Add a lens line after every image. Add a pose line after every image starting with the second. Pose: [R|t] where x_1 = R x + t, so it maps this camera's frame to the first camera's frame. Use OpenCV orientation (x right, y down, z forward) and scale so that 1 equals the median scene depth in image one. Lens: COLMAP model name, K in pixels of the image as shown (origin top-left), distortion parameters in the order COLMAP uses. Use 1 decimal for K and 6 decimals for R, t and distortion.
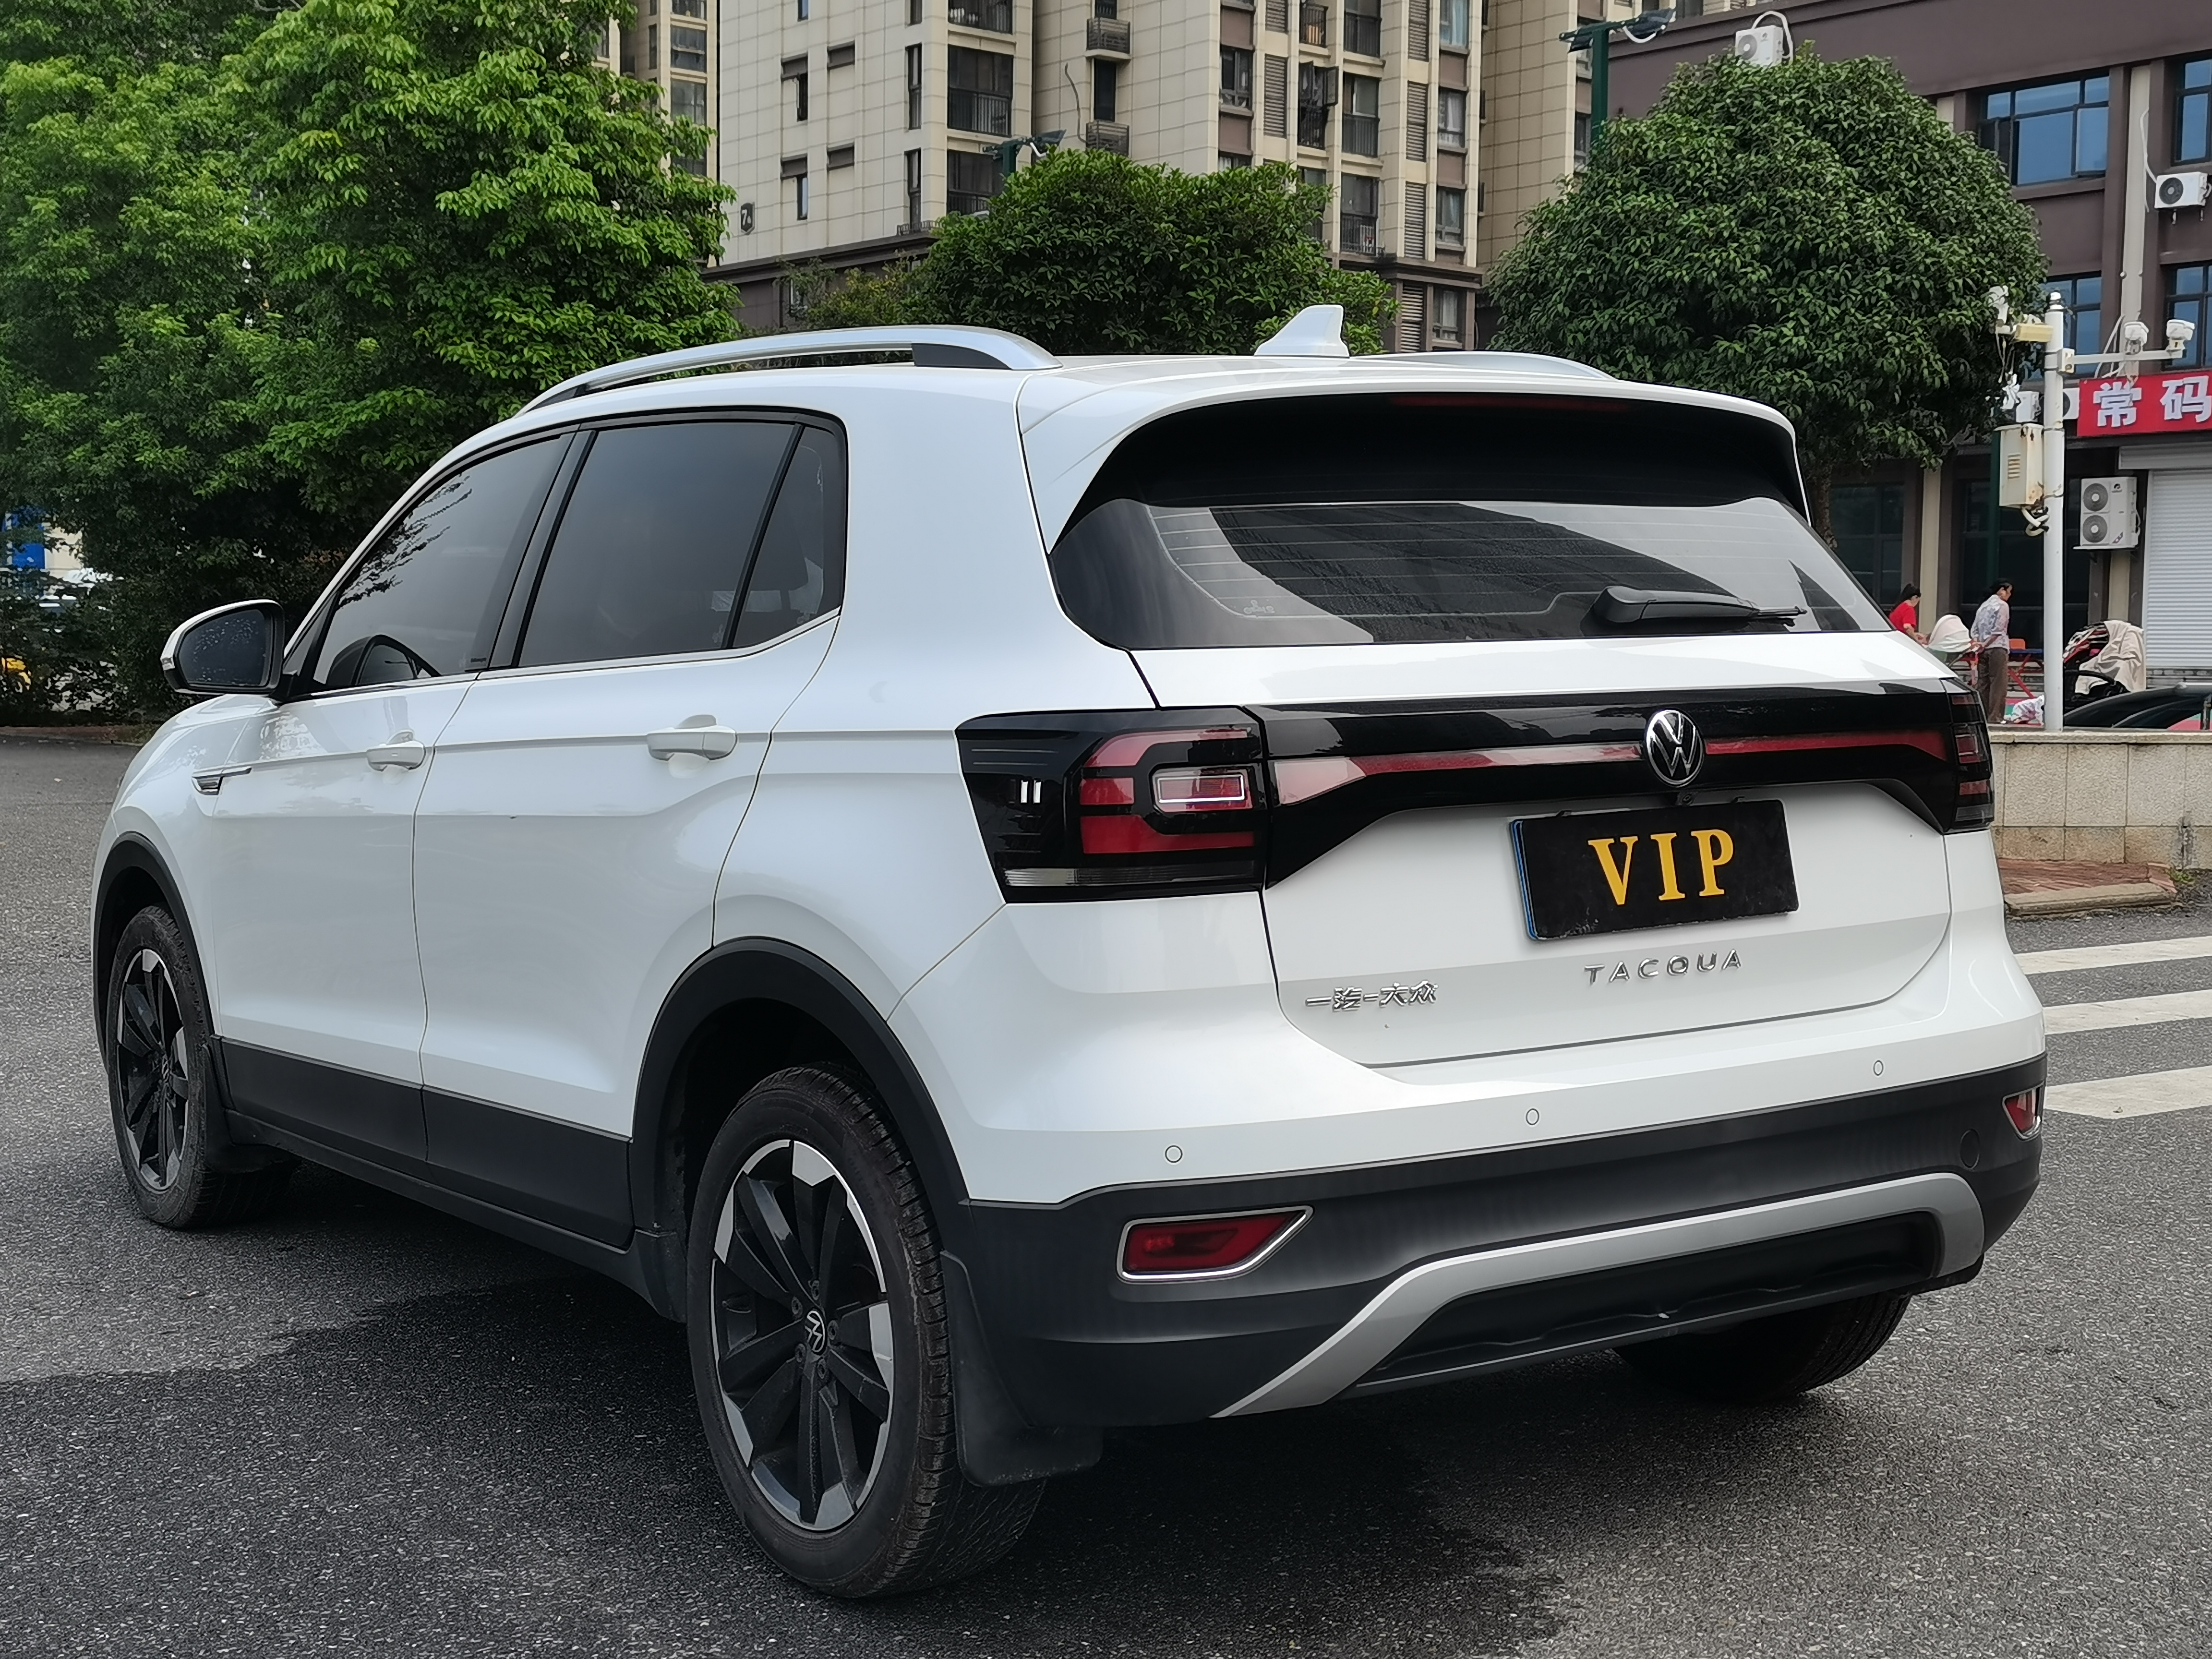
lens RADIAL K [[2941.5, 0, 1107.6], [0, 2941.5, 846.6], [0, 0, 1]] dist [0.053214, 0.000000]
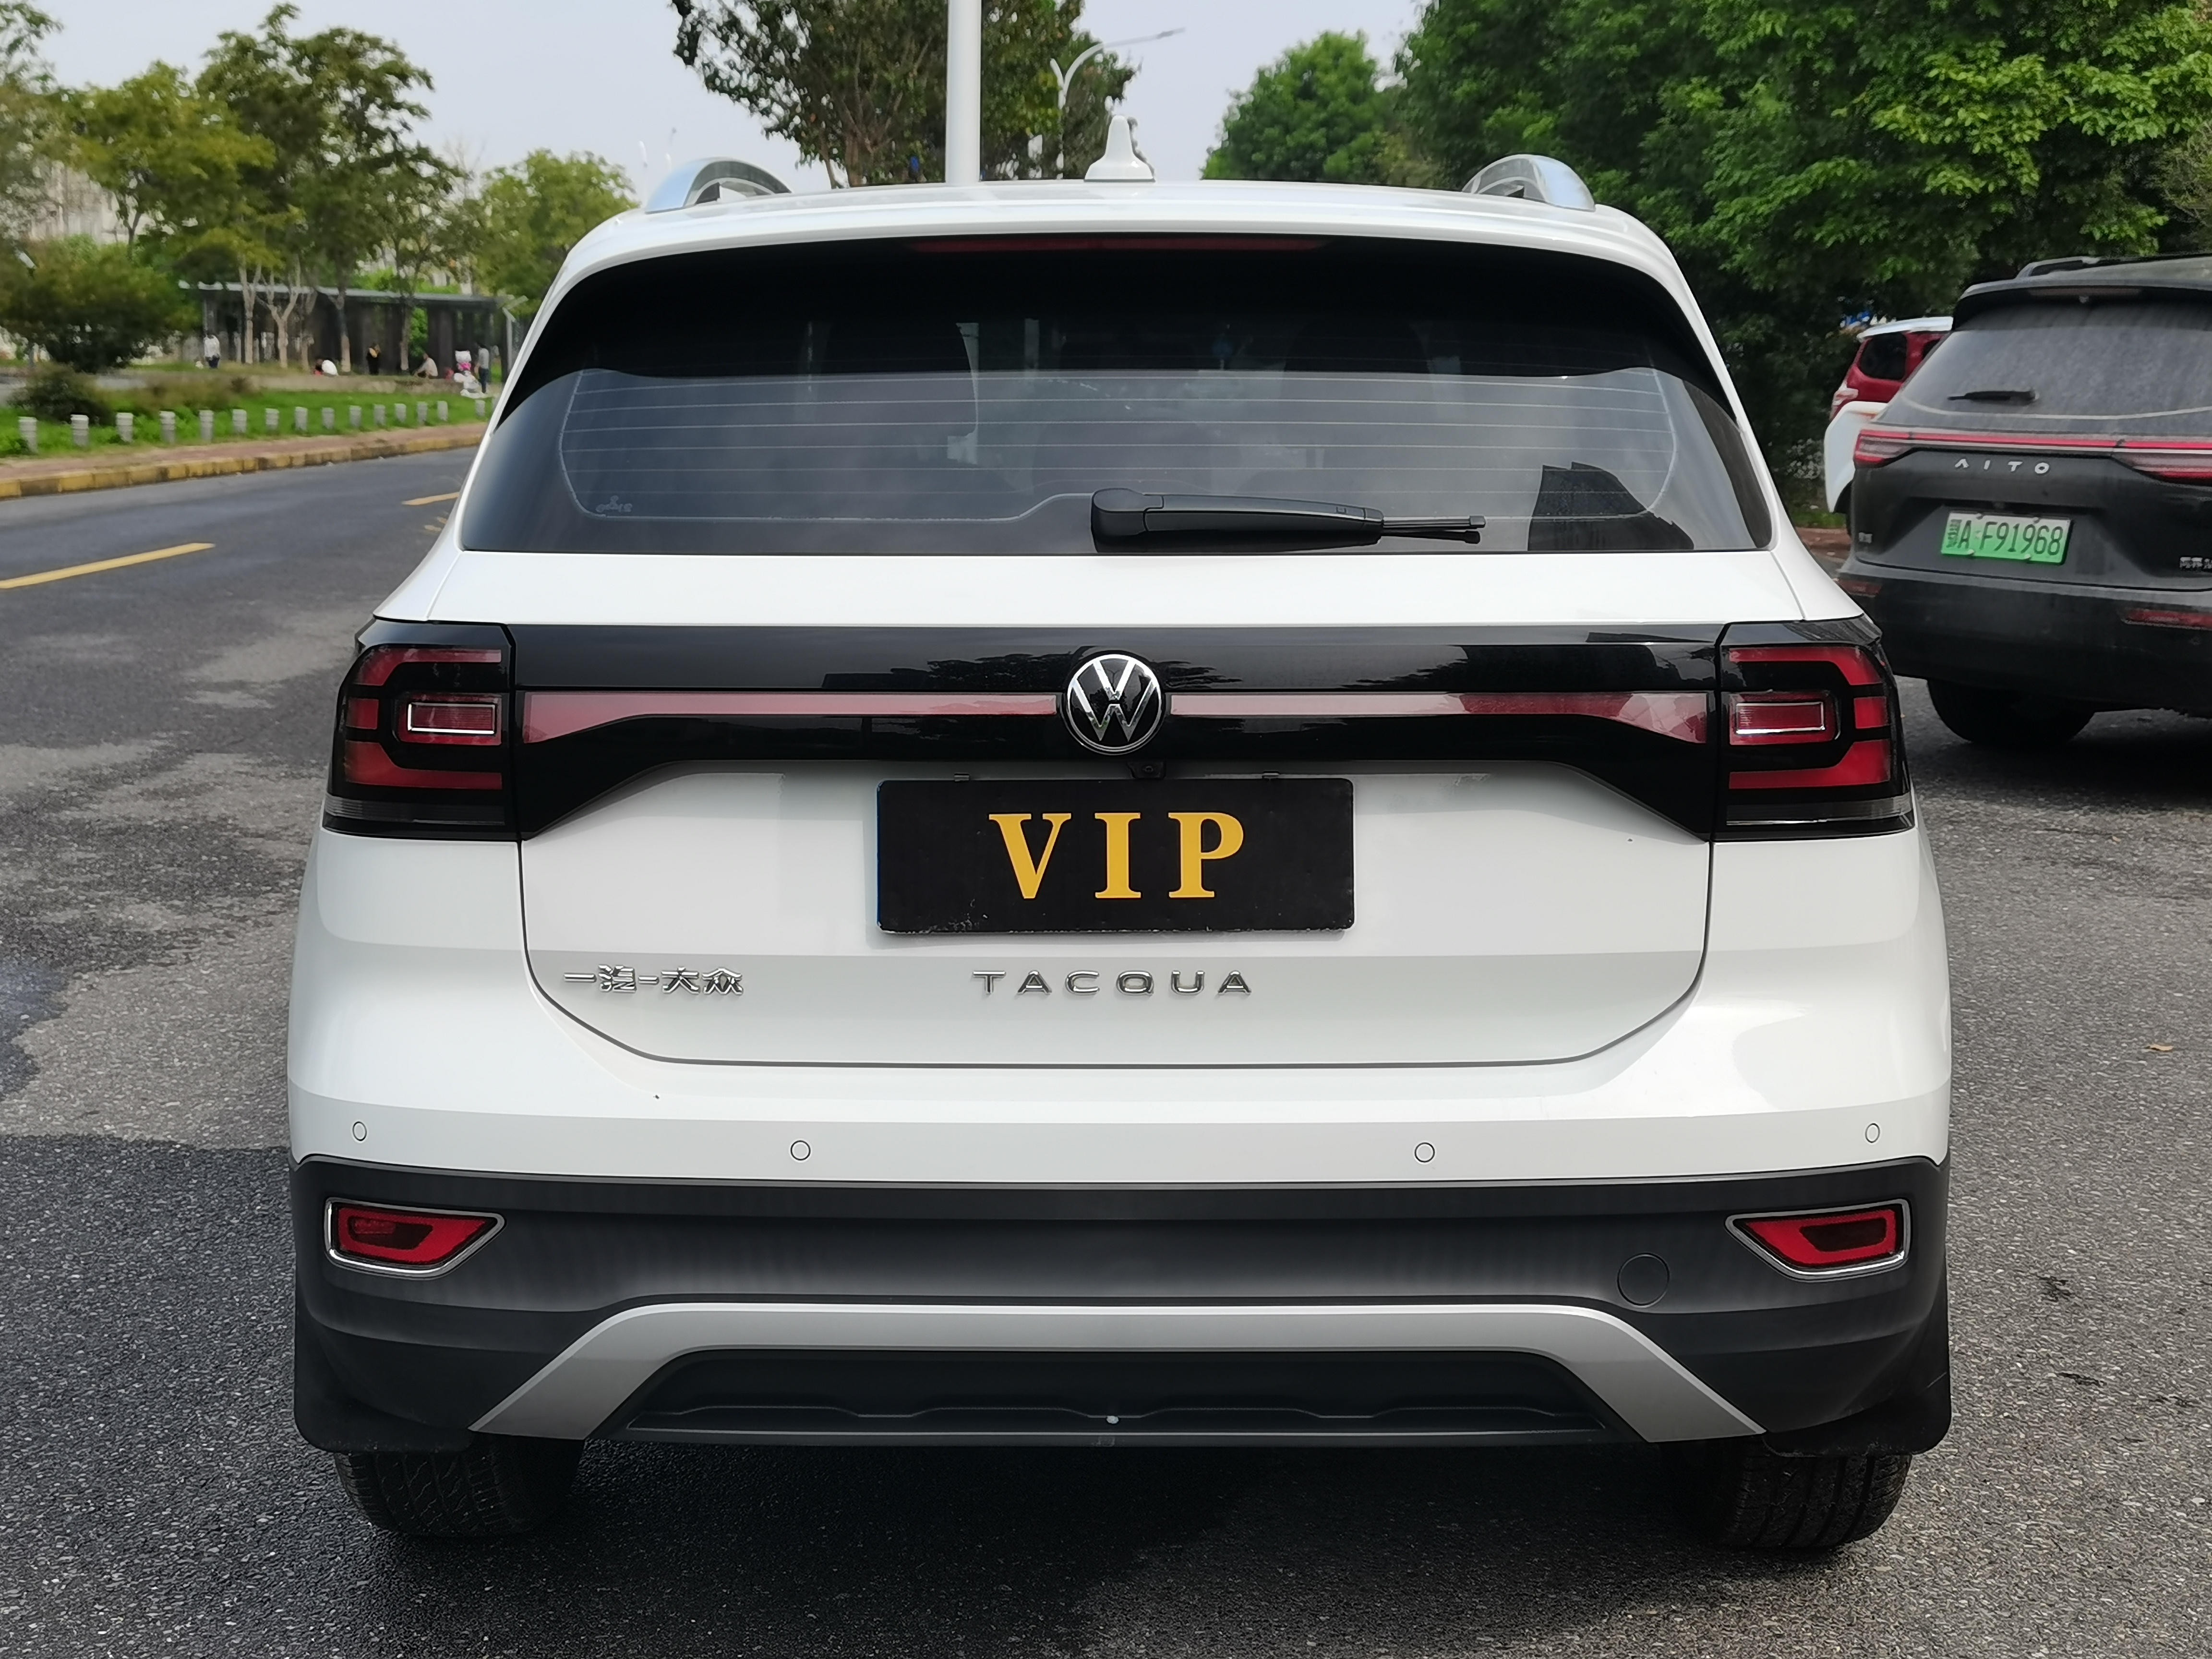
lens RADIAL K [[2941.5, 0, 1102.3], [0, 2941.5, 821.0], [0, 0, 1]] dist [0.053214, 0.000000]
pose [[0.822341, 0.096722, -0.560713, 0.122676], [-0.056581, 0.994462, 0.088562, -0.013966], [0.566174, -0.041103, 0.823260, 0.071709]]
